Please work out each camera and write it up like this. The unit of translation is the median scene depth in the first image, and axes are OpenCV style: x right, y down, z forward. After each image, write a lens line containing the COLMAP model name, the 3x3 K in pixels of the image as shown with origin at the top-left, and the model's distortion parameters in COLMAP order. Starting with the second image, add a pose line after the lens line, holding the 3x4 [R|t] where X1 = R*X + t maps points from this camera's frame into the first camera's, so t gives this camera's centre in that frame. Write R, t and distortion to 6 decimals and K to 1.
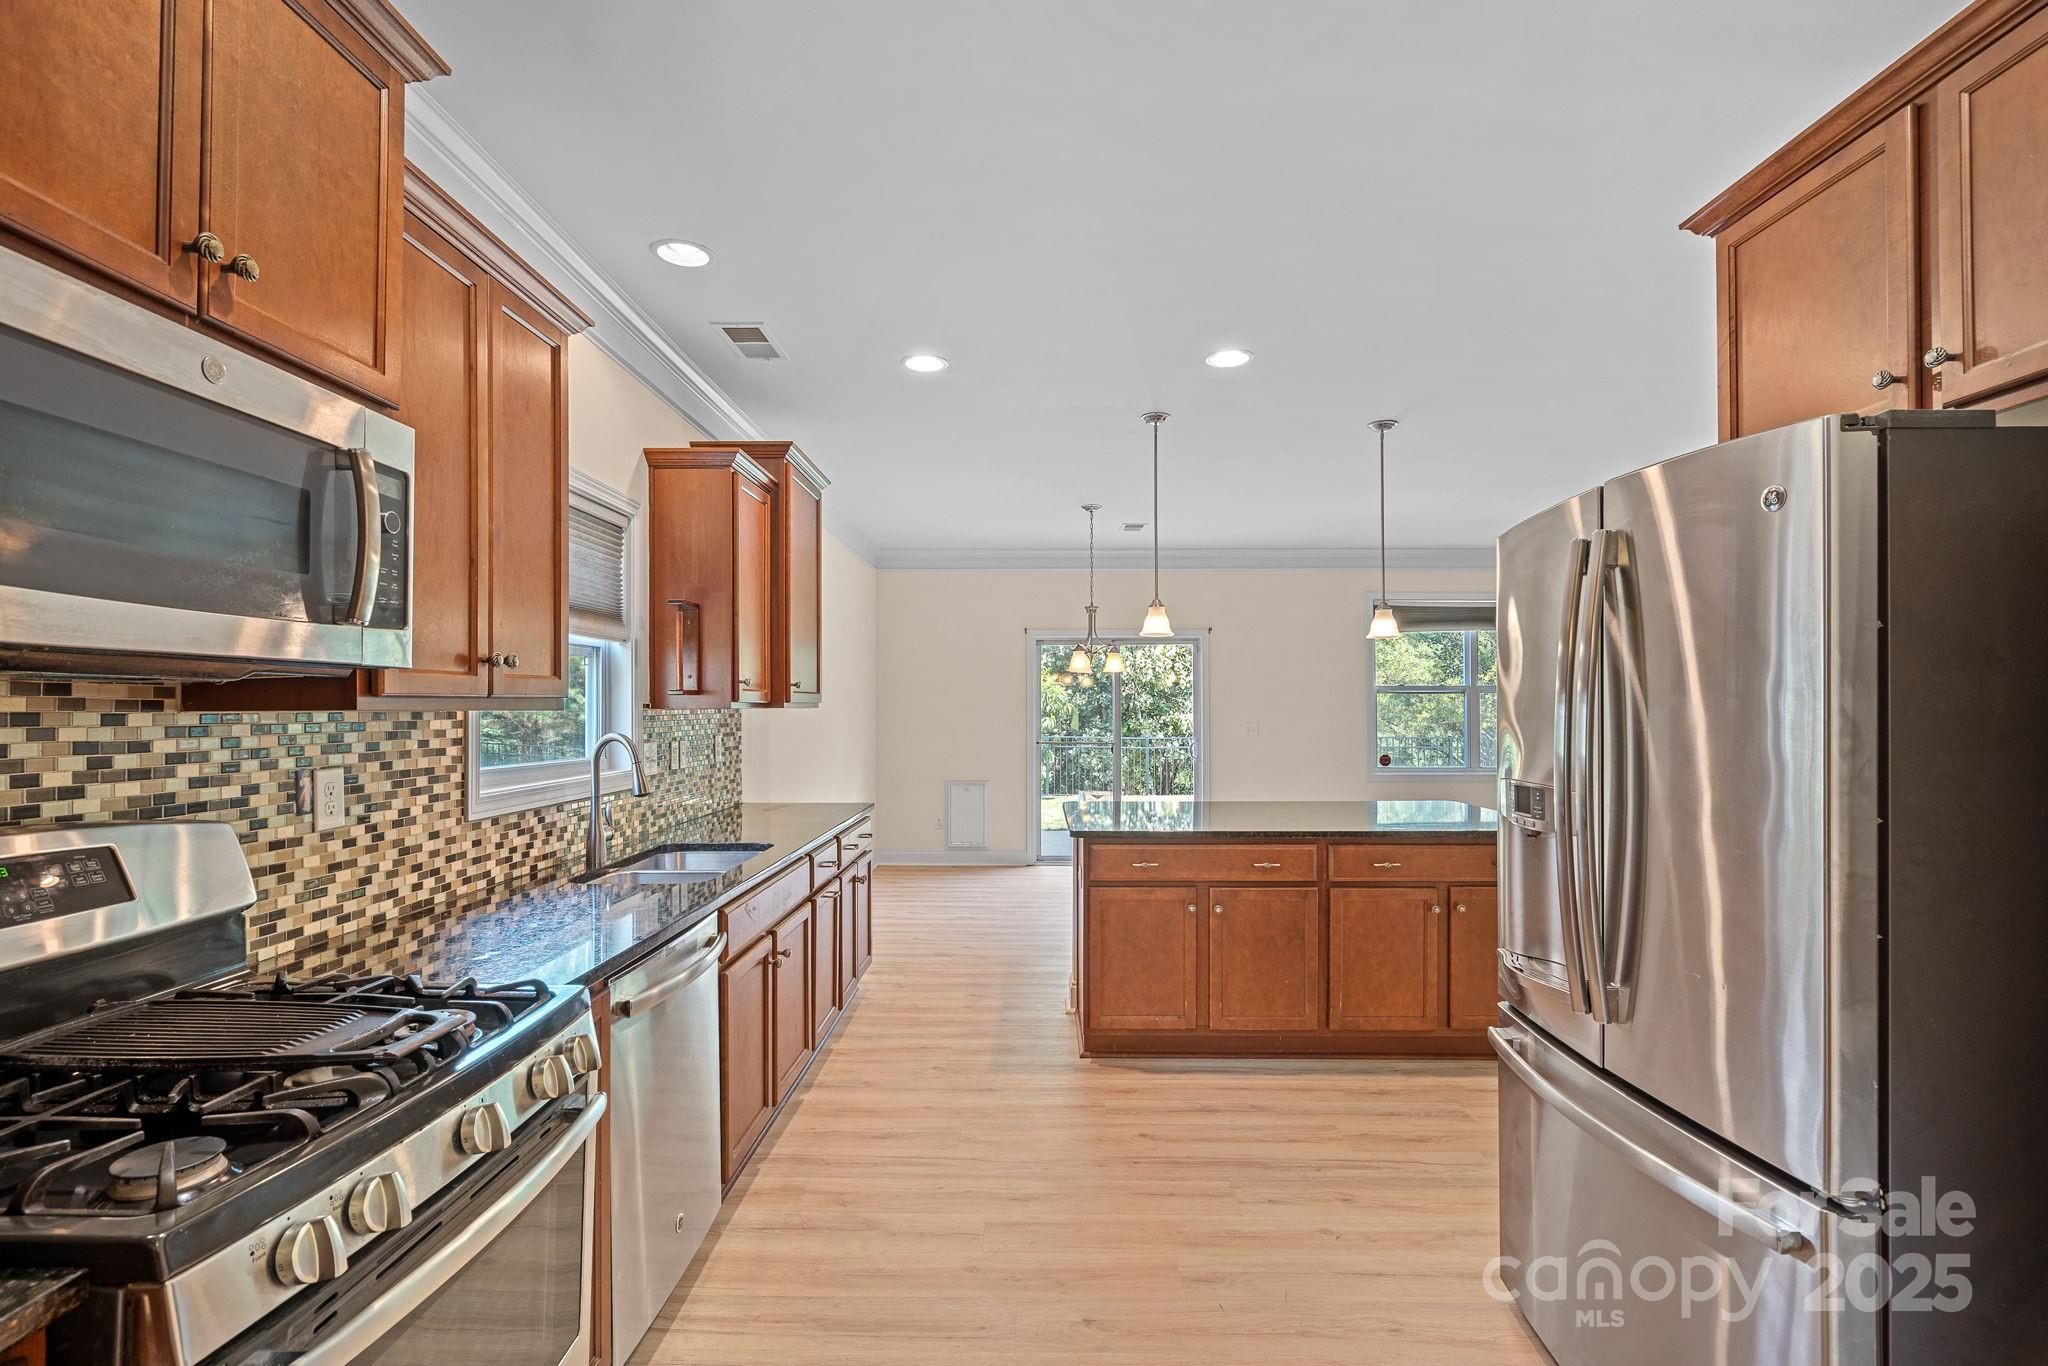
lens RADIAL K [[927.6, 0, 1023.9], [0, 927.6, 695.0], [0, 0, 1]] dist [-0.002648, 0.001480]
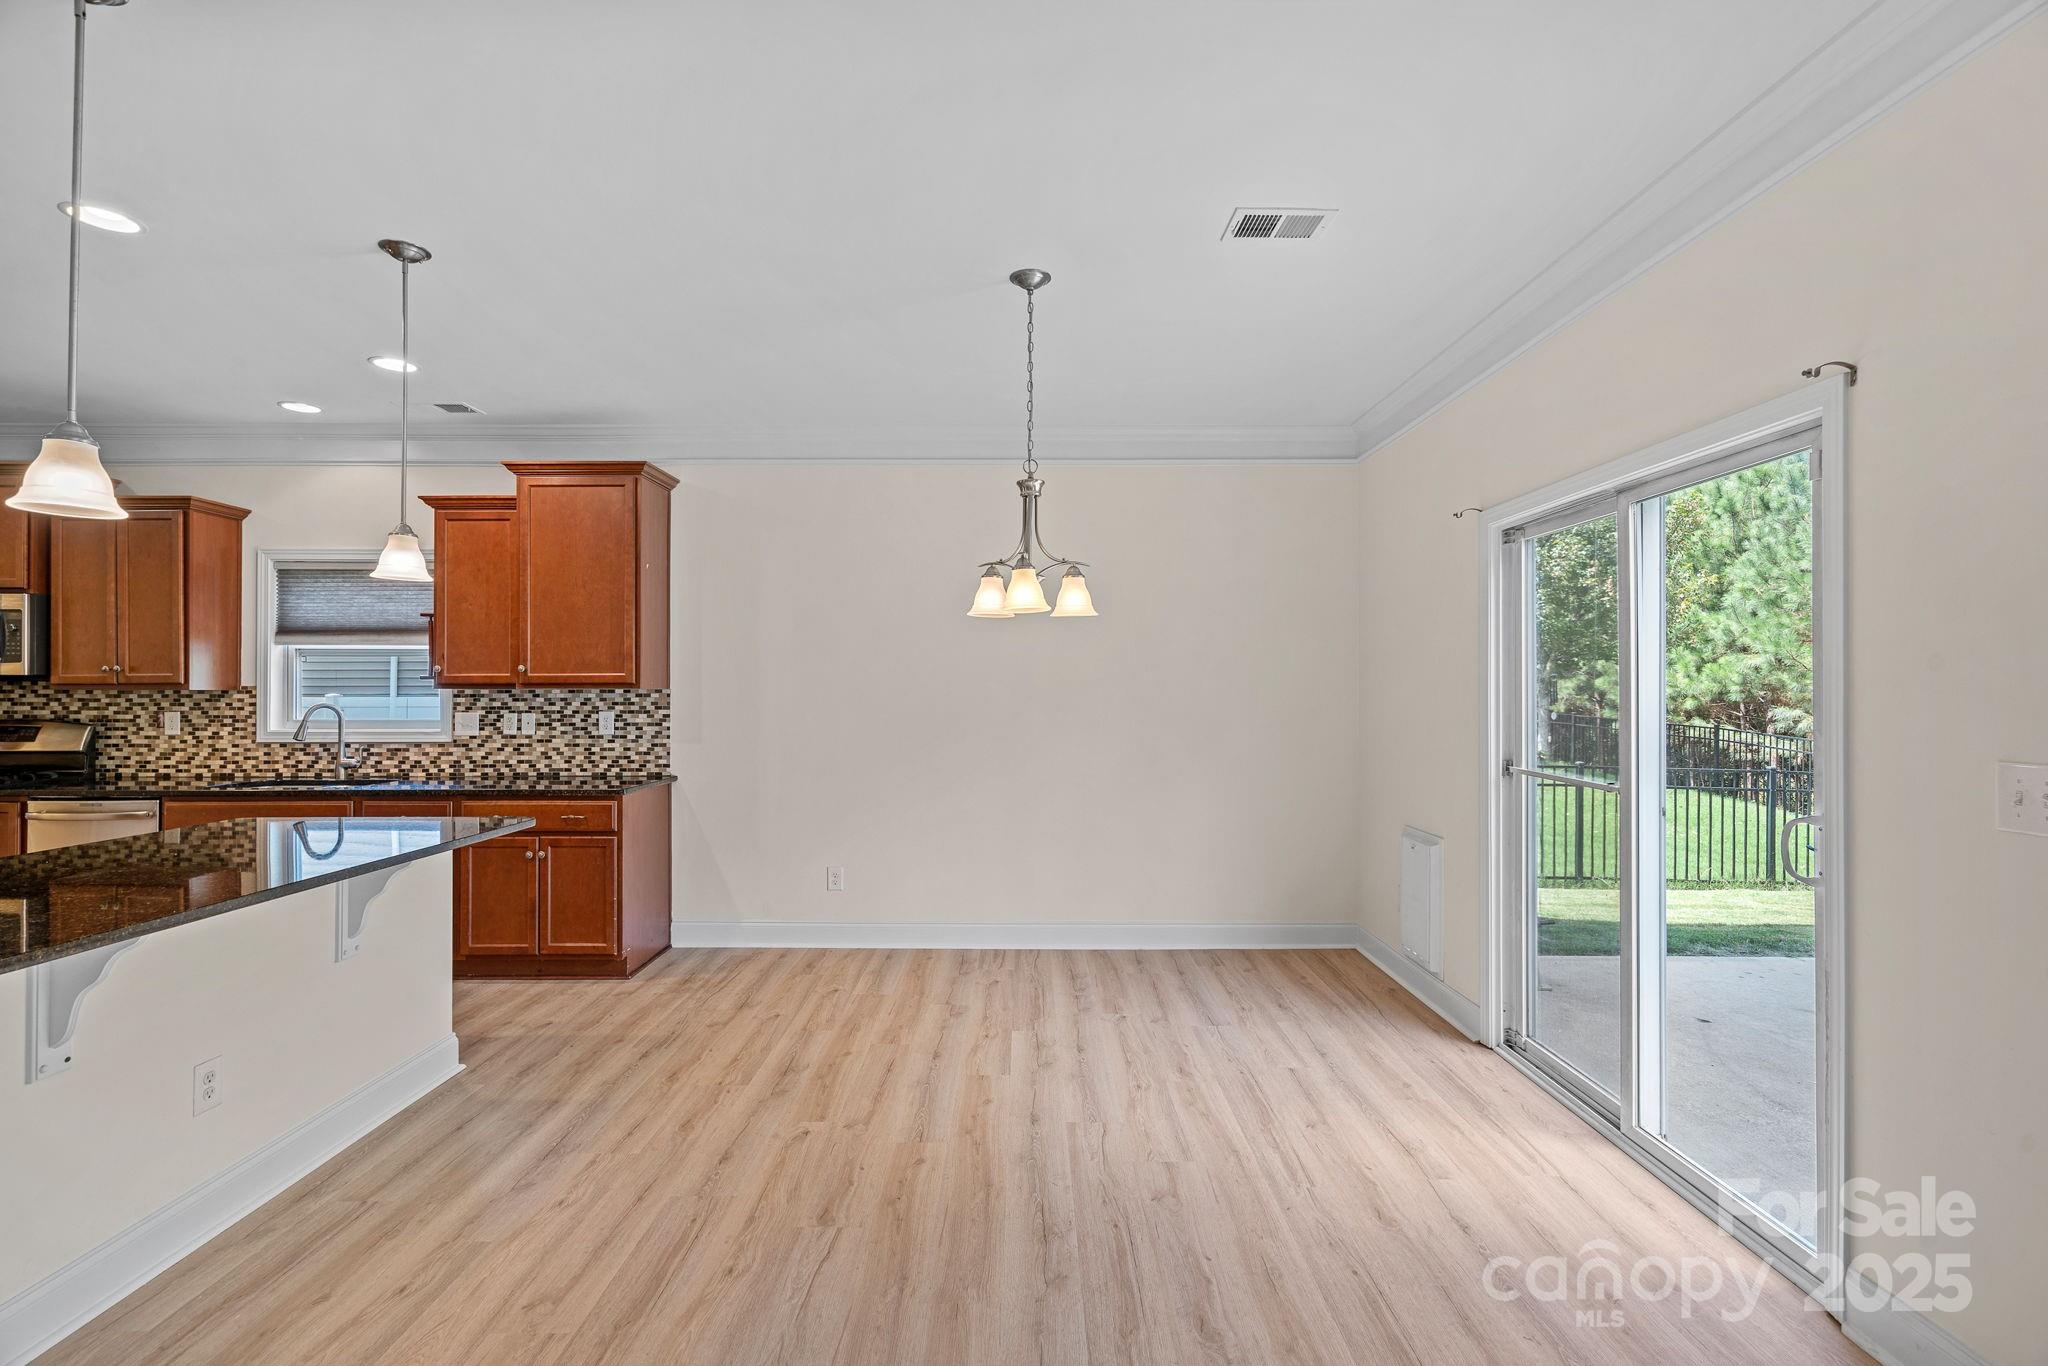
lens RADIAL K [[927.6, 0, 1034.9], [0, 927.6, 682.5], [0, 0, 1]] dist [-0.002648, 0.001480]
pose [[0.035952, -0.007489, -0.999325, 1.820292], [0.012268, 0.999900, -0.007052, 0.042384], [0.999278, -0.012007, 0.036040, 3.118242]]
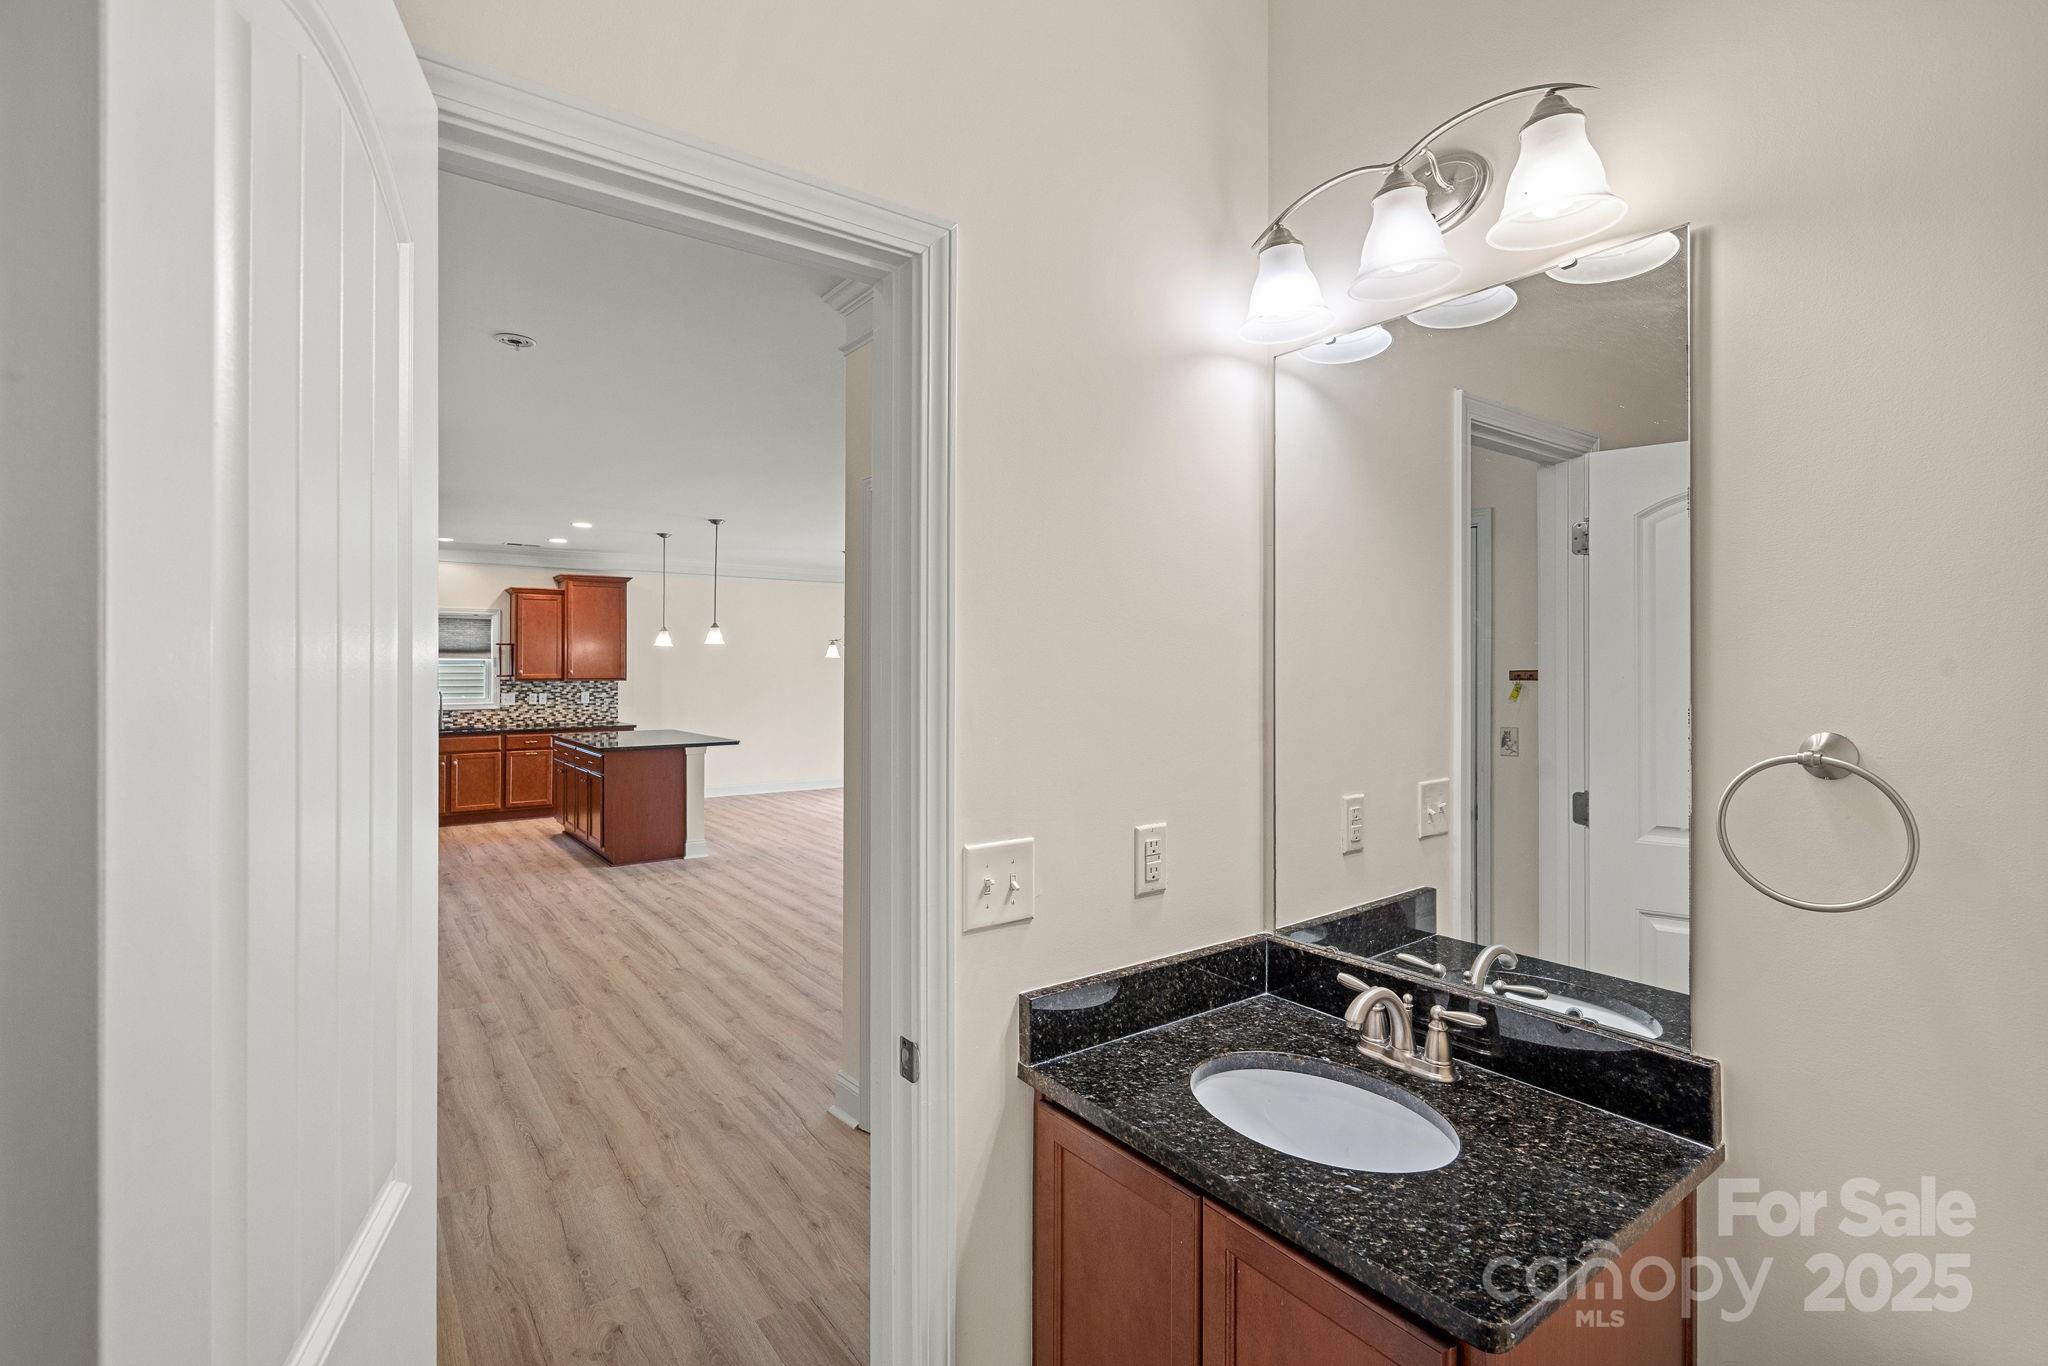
lens RADIAL K [[927.6, 0, 1025.3], [0, 927.6, 673.2], [0, 0, 1]] dist [-0.002648, 0.001480]
pose [[0.622851, 0.006984, -0.782309, 4.785738], [0.008606, 0.999838, 0.015778, -0.073566], [0.782293, -0.016559, 0.622690, 0.813646]]
